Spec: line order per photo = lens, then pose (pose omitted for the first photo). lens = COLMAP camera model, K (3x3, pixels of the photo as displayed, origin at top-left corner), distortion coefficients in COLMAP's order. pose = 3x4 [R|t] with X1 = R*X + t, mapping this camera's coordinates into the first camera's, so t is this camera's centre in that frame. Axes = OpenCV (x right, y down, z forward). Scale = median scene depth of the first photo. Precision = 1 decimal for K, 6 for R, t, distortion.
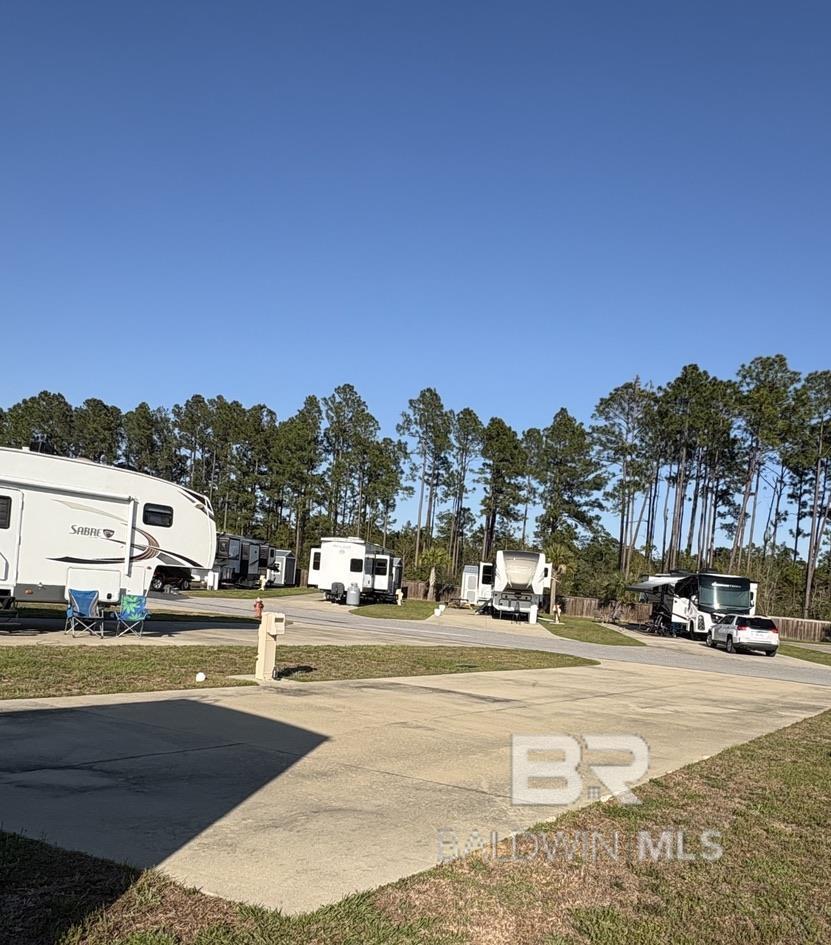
lens RADIAL K [[774.2, 0, 402.2], [0, 774.2, 587.5], [0, 0, 1]] dist [-0.001934, -0.000227]
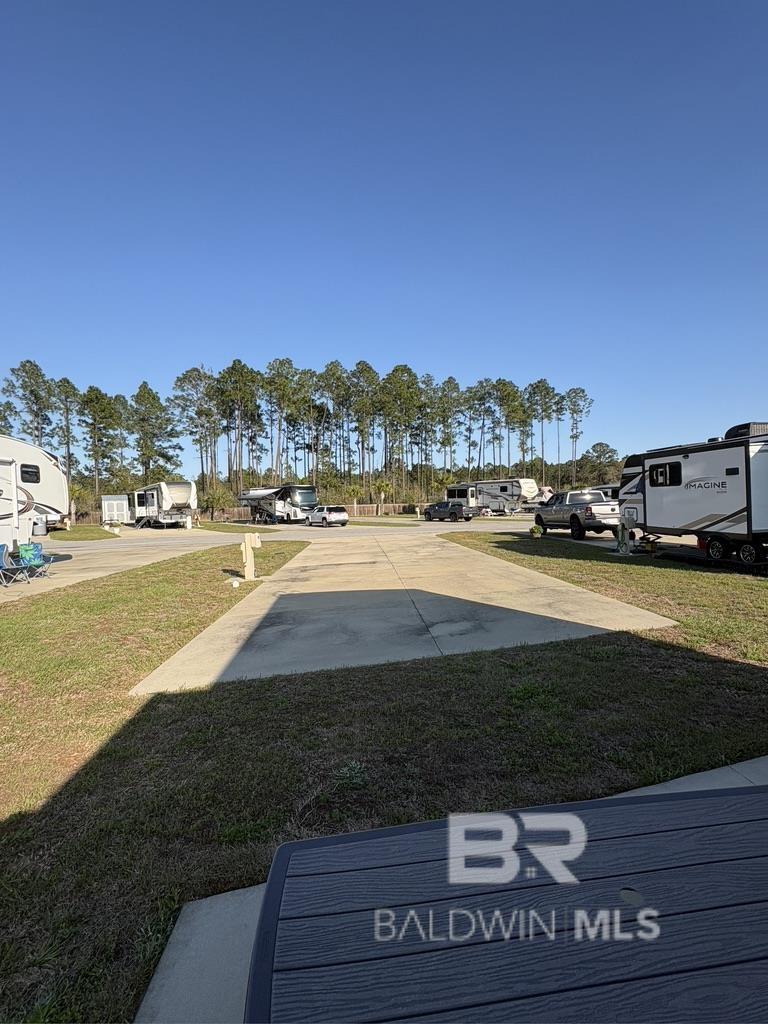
lens RADIAL K [[486.4, 0, 384.0], [0, 486.4, 512.0], [0, 0, 1]] dist [0.001188, 0.000201]
pose [[0.749390, -0.123254, 0.650556, -0.142852], [0.102455, 0.992273, 0.069975, -0.011605], [-0.654154, 0.014215, 0.756228, 0.032197]]
